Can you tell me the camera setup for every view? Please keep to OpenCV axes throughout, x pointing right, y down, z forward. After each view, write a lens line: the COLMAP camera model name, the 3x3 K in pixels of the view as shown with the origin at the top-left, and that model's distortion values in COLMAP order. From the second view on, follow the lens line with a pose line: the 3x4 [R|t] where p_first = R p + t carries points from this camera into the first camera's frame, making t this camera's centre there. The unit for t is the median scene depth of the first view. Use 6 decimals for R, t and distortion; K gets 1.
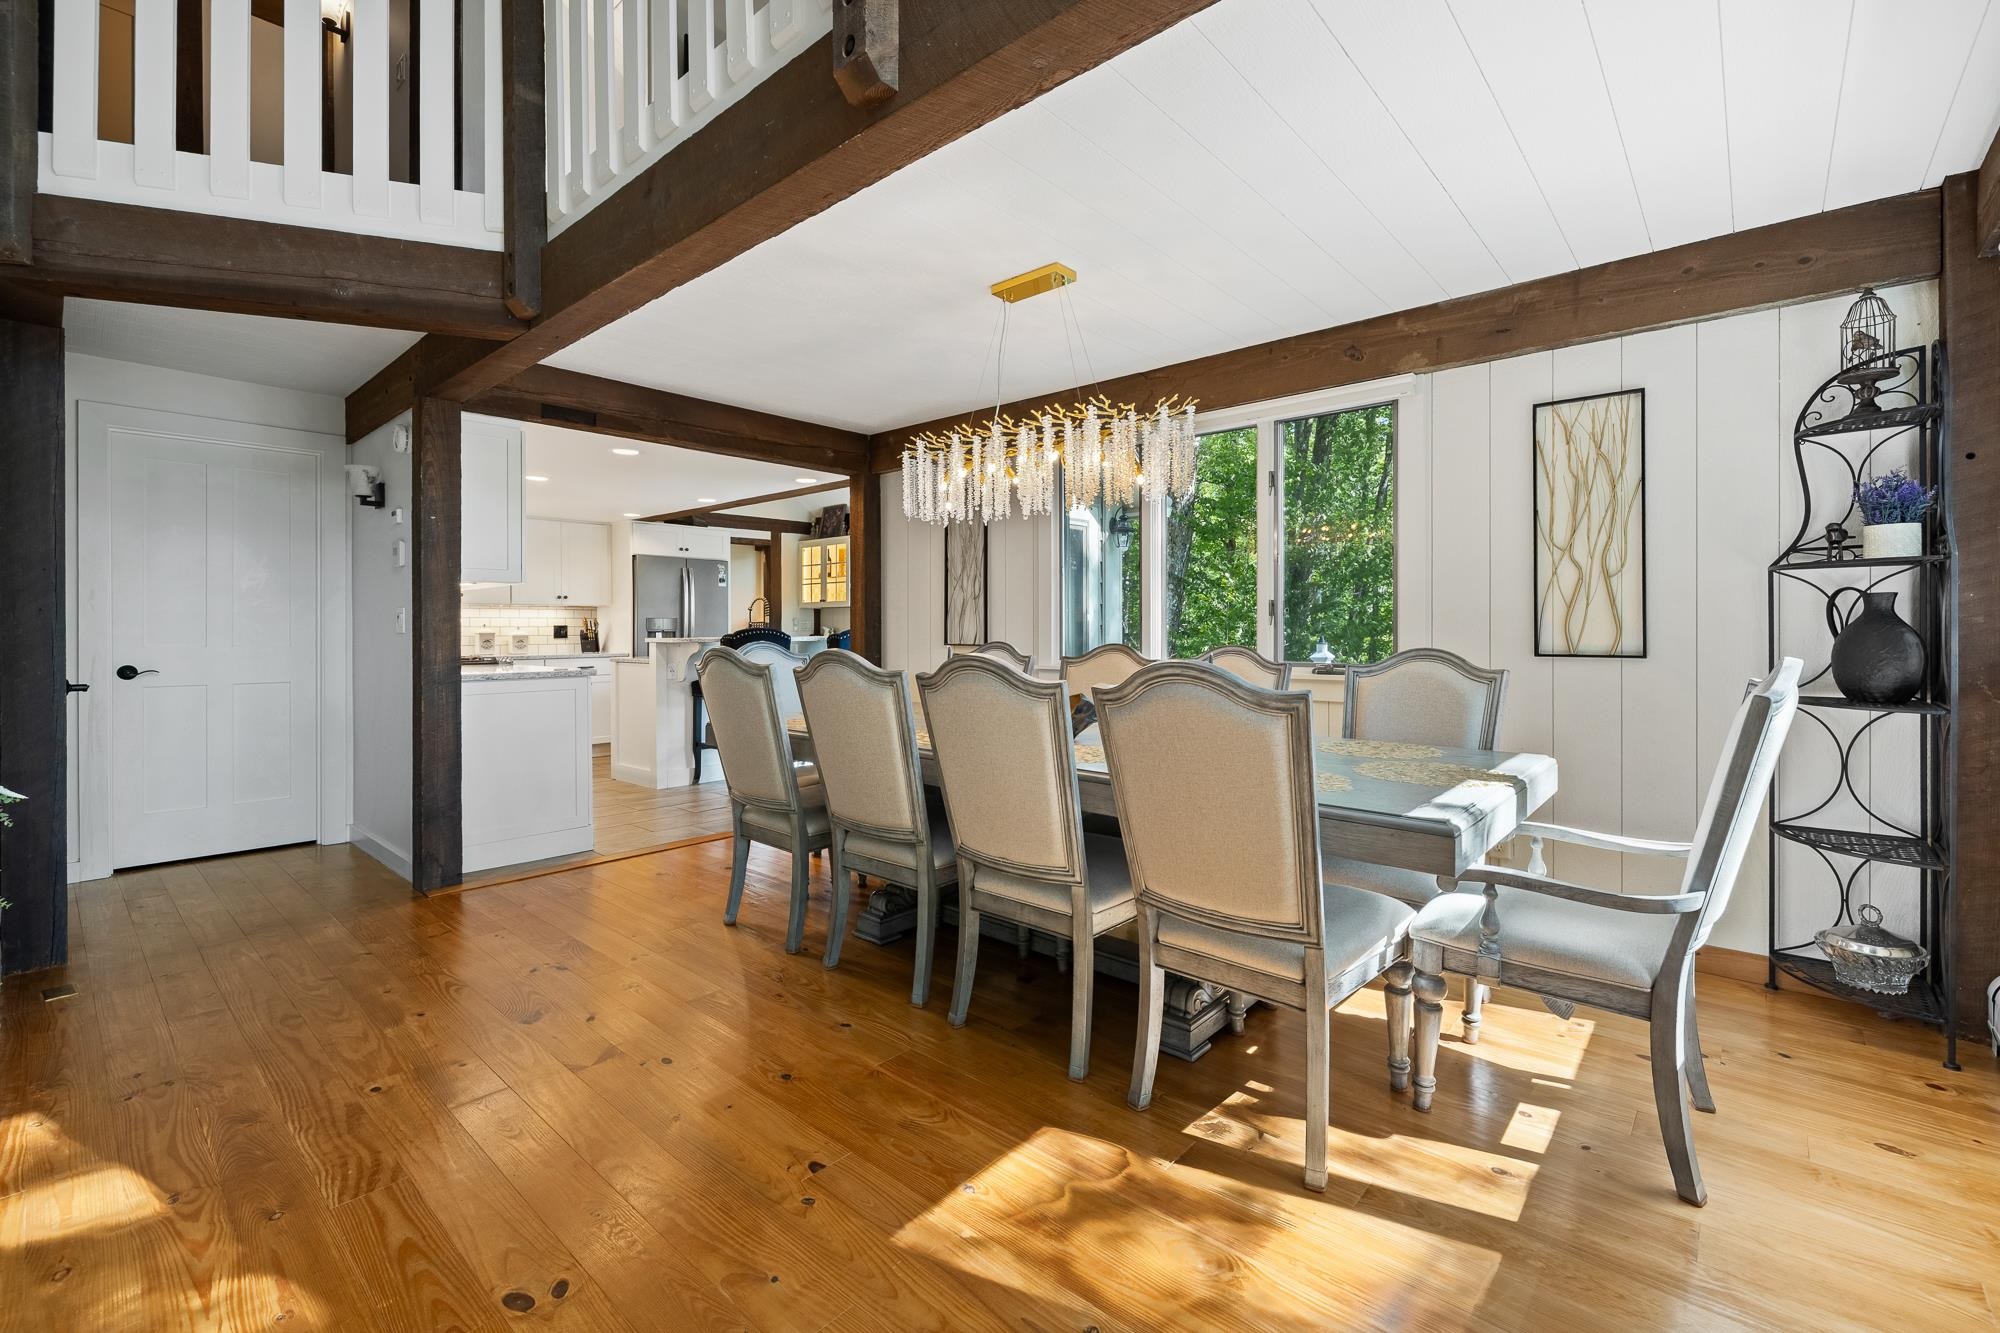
lens RADIAL K [[870.8, 0, 1018.8], [0, 870.8, 633.6], [0, 0, 1]] dist [-0.000989, -0.001582]
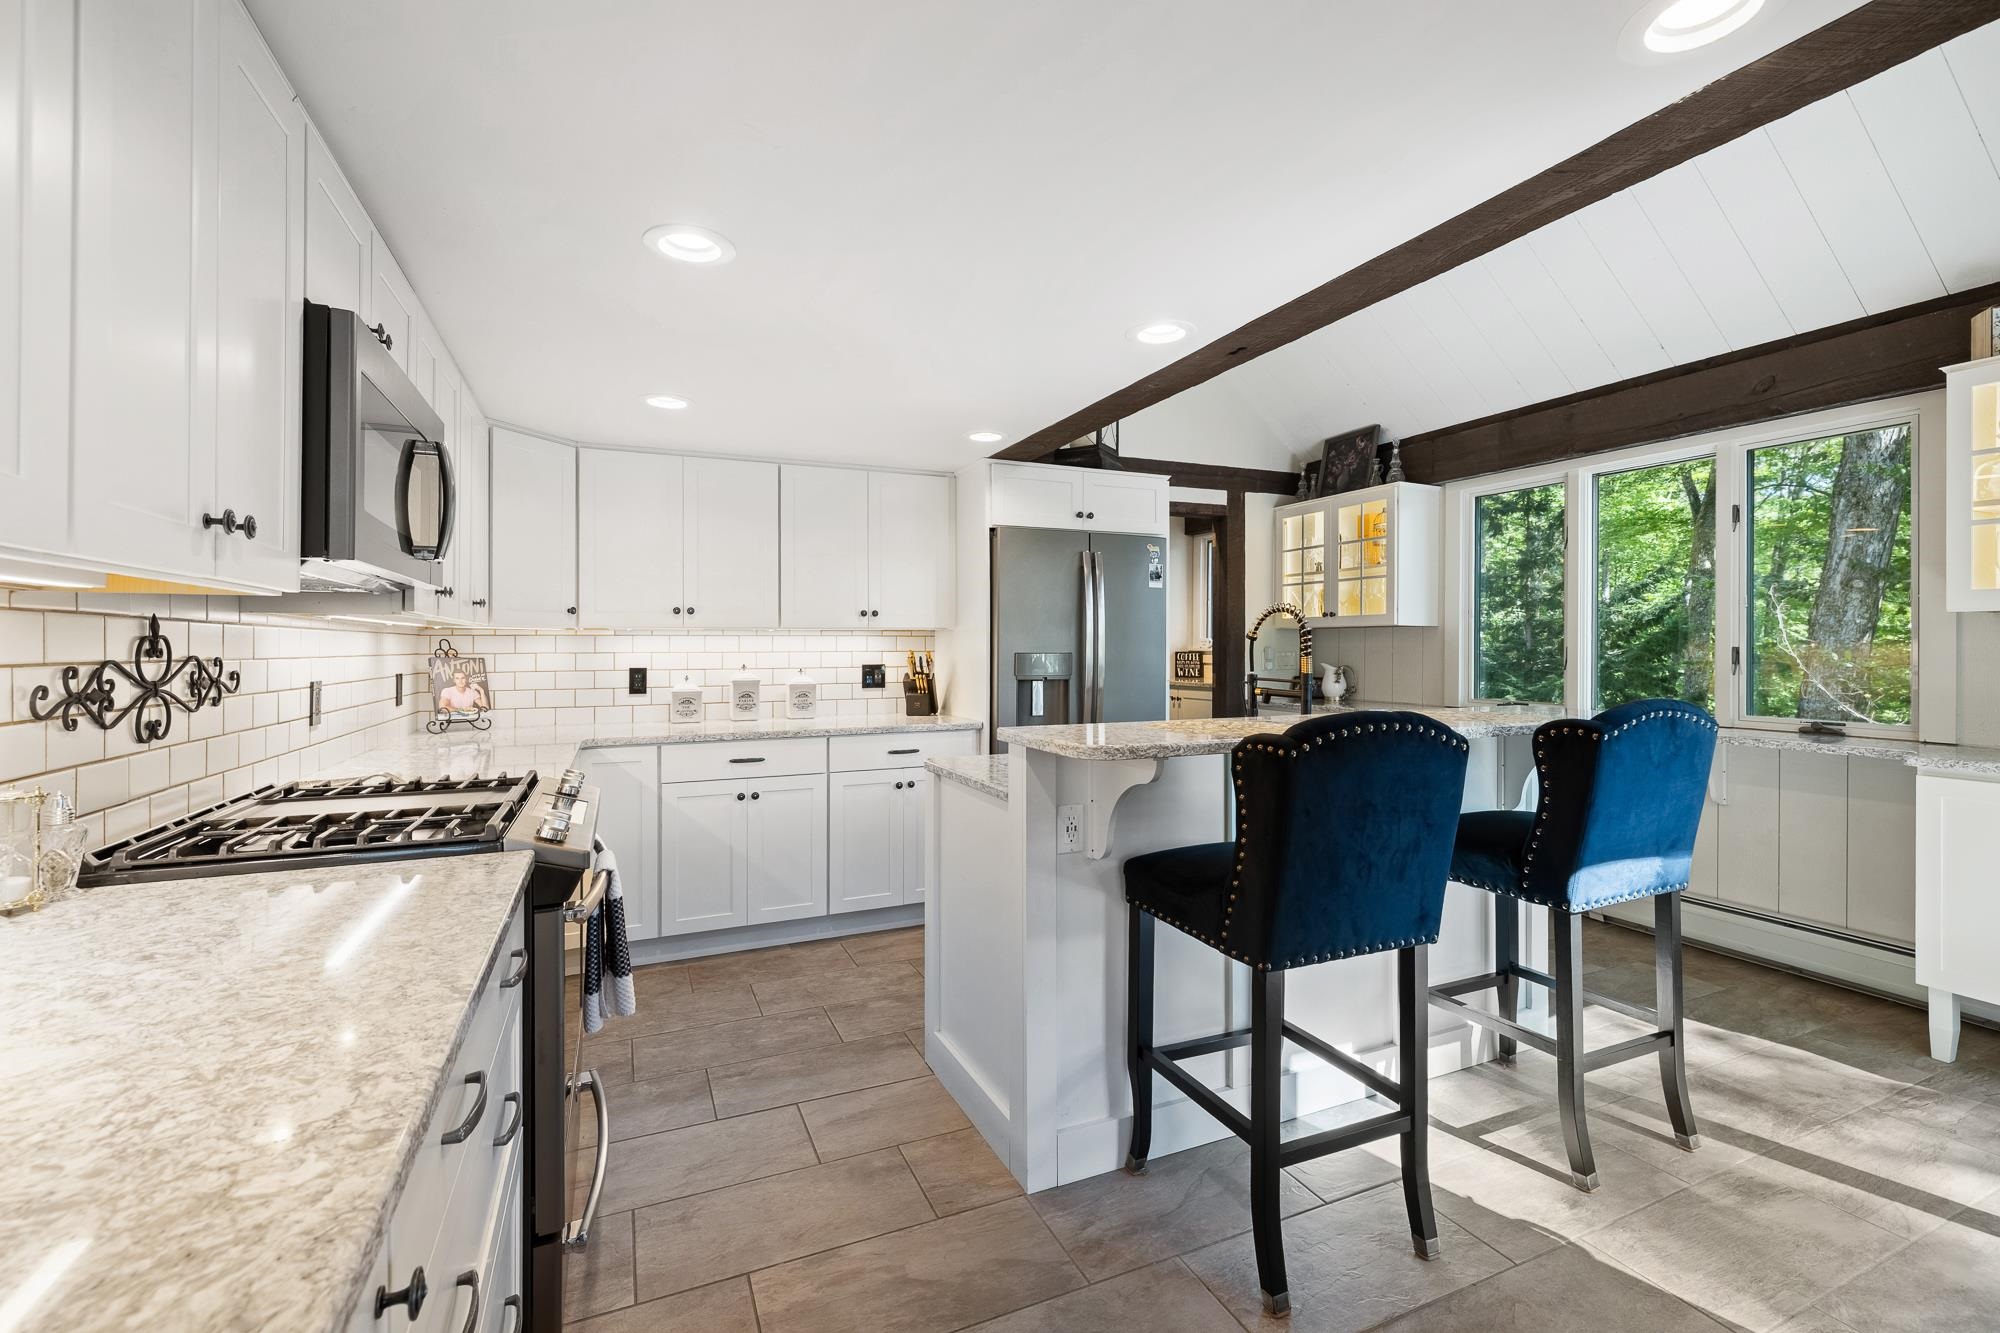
lens RADIAL K [[870.8, 0, 1016.9], [0, 870.8, 624.9], [0, 0, 1]] dist [-0.000989, -0.001582]
pose [[0.912417, -0.006031, -0.409218, -0.217054], [-0.003892, 0.999718, -0.023410, -0.021931], [0.409244, 0.022952, 0.912136, 0.531032]]
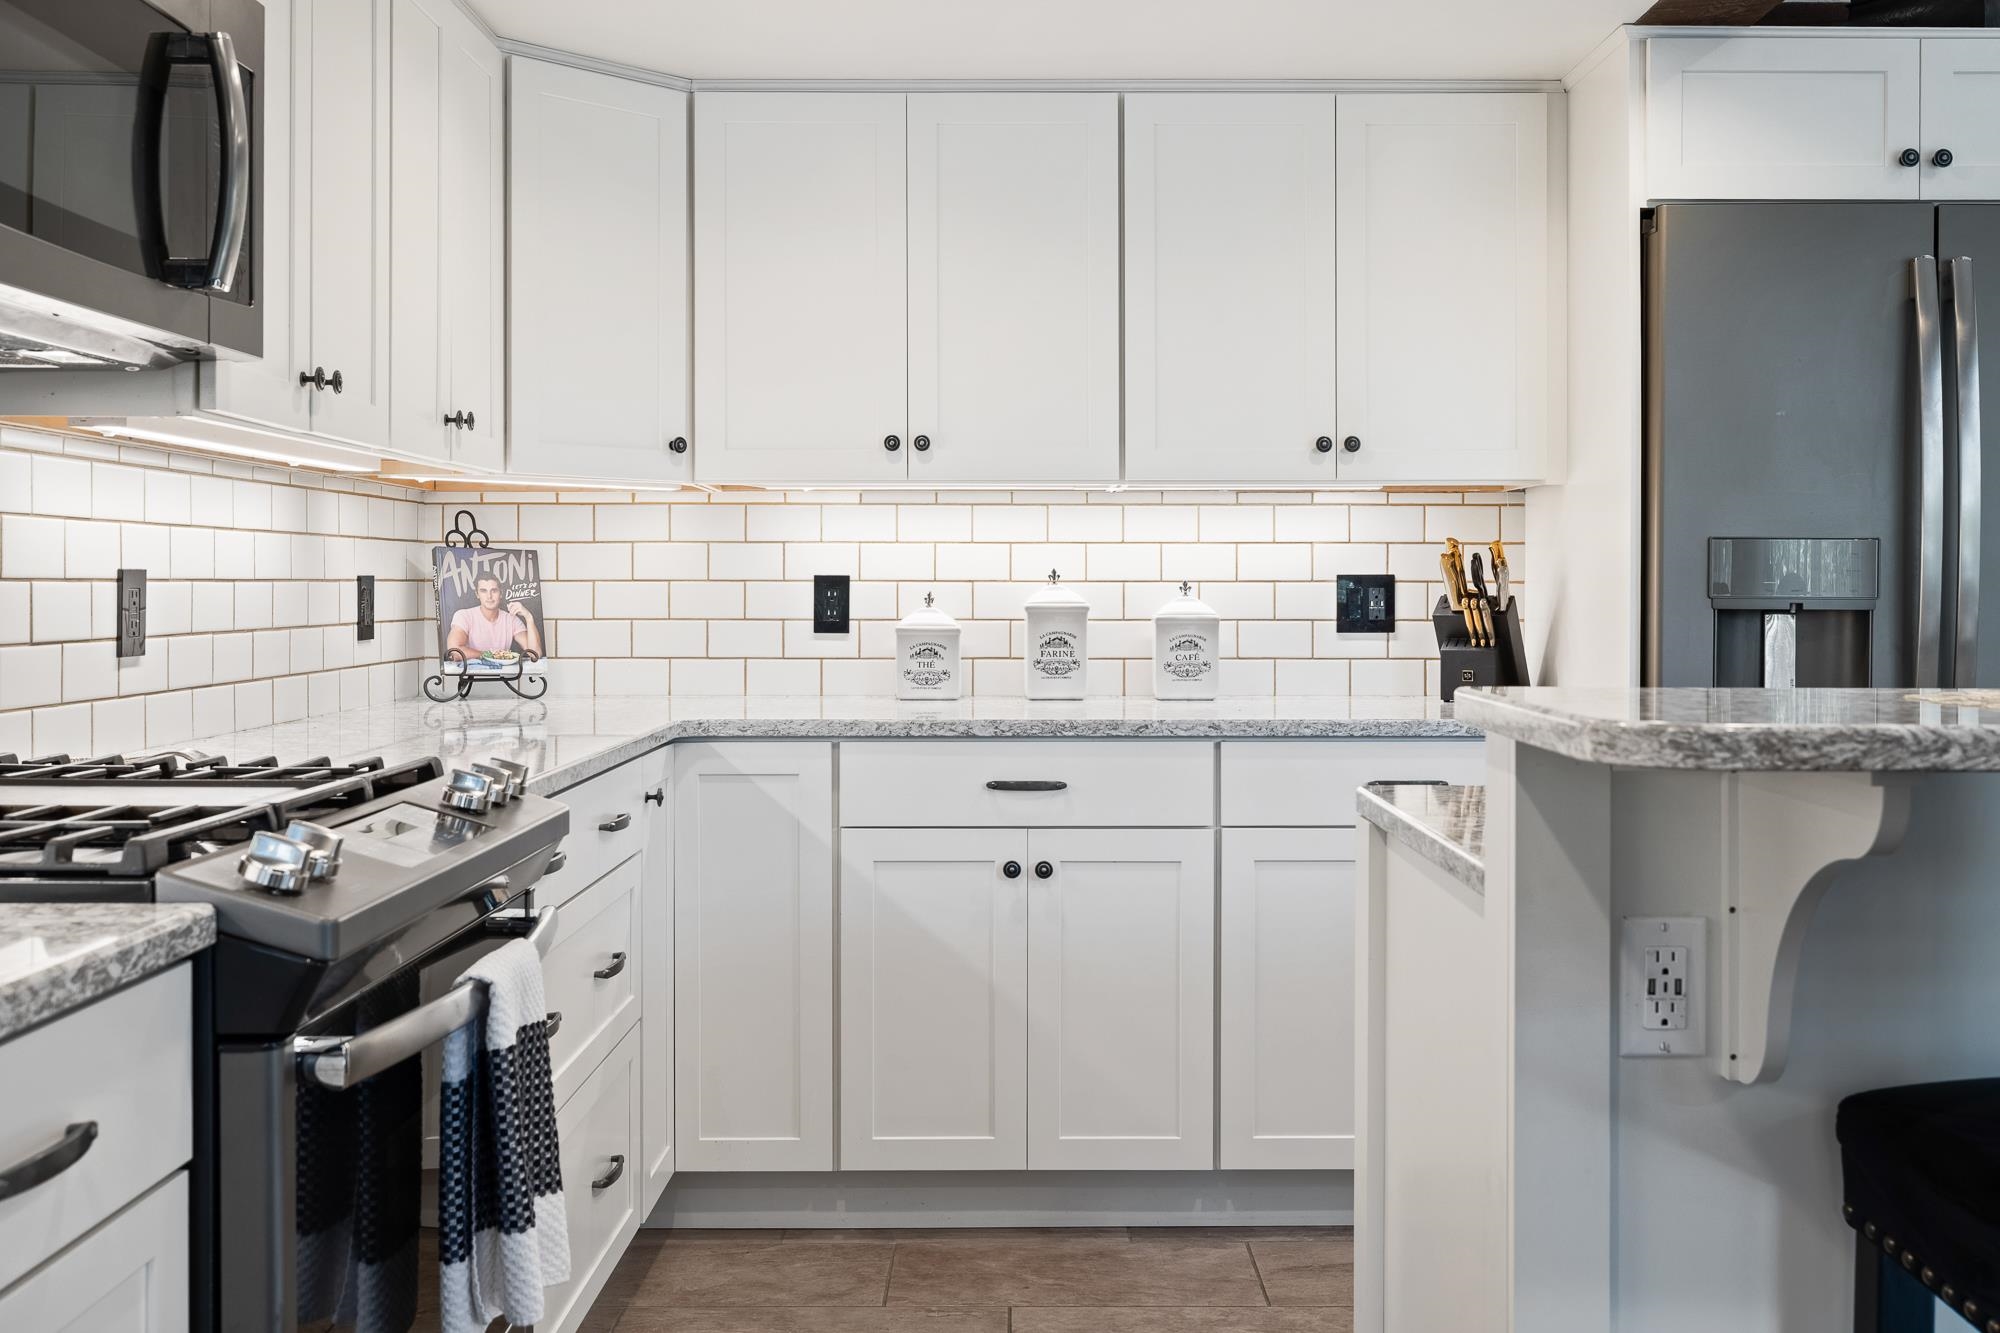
lens RADIAL K [[1989.8, 0, 1038.0], [0, 1989.8, 565.6], [0, 0, 1]] dist [0.003783, 0.000000]
pose [[0.666569, 0.000774, -0.745443, -0.200030], [-0.006618, 0.999966, -0.004880, -0.008715], [0.745414, 0.008186, 0.666551, 0.592858]]
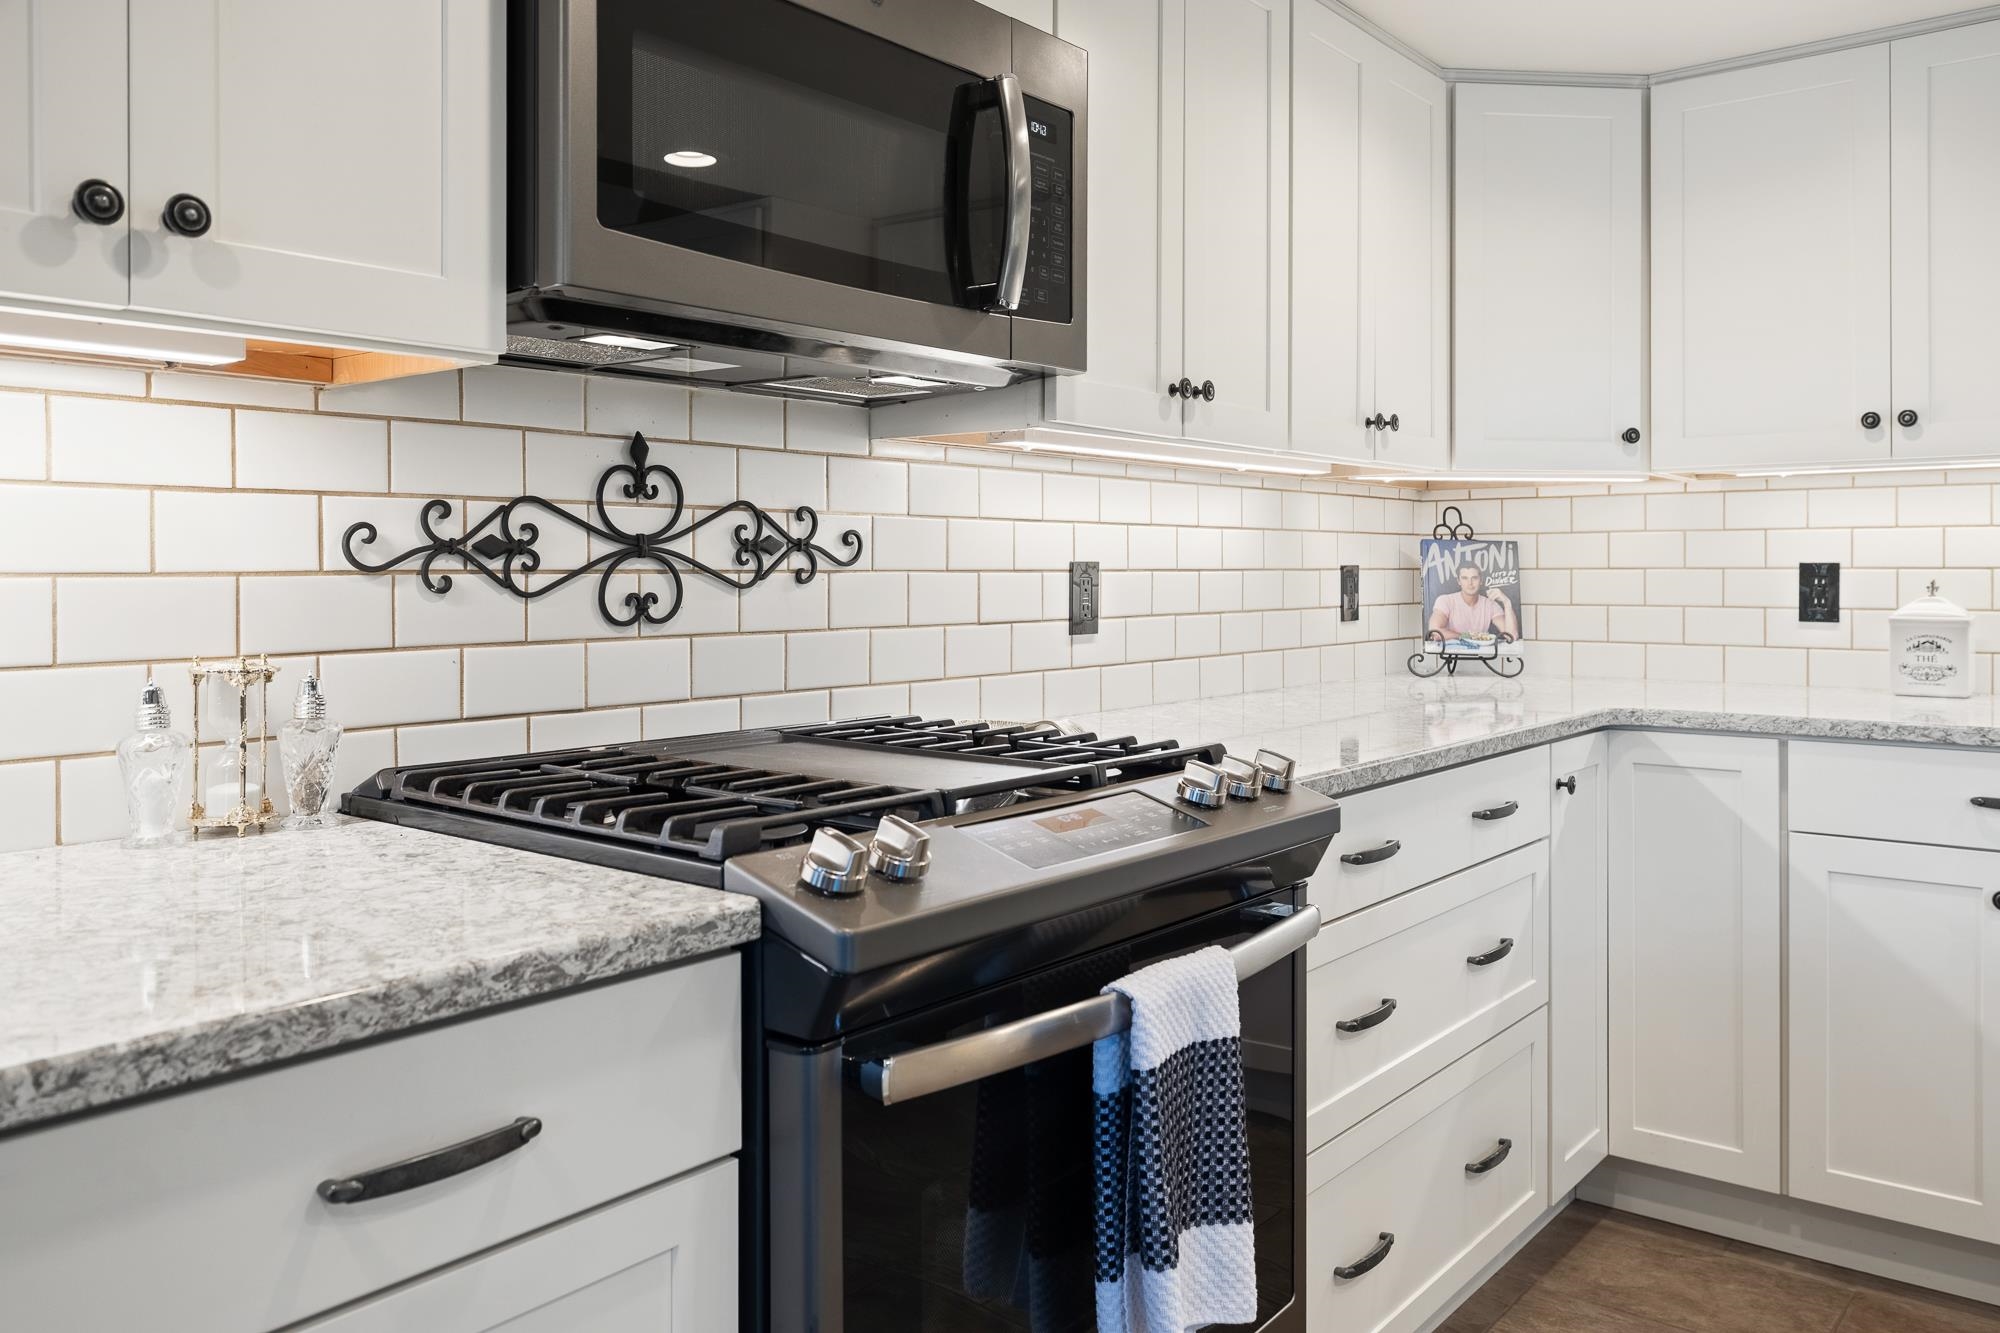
lens RADIAL K [[1521.2, 0, 1006.1], [0, 1521.2, 565.5], [0, 0, 1]] dist [0.002647, -0.004767]
pose [[0.040523, 0.004288, -0.999169, -0.246126], [0.000347, 0.999991, 0.004306, -0.009312], [0.999179, -0.000522, 0.040522, 0.675838]]
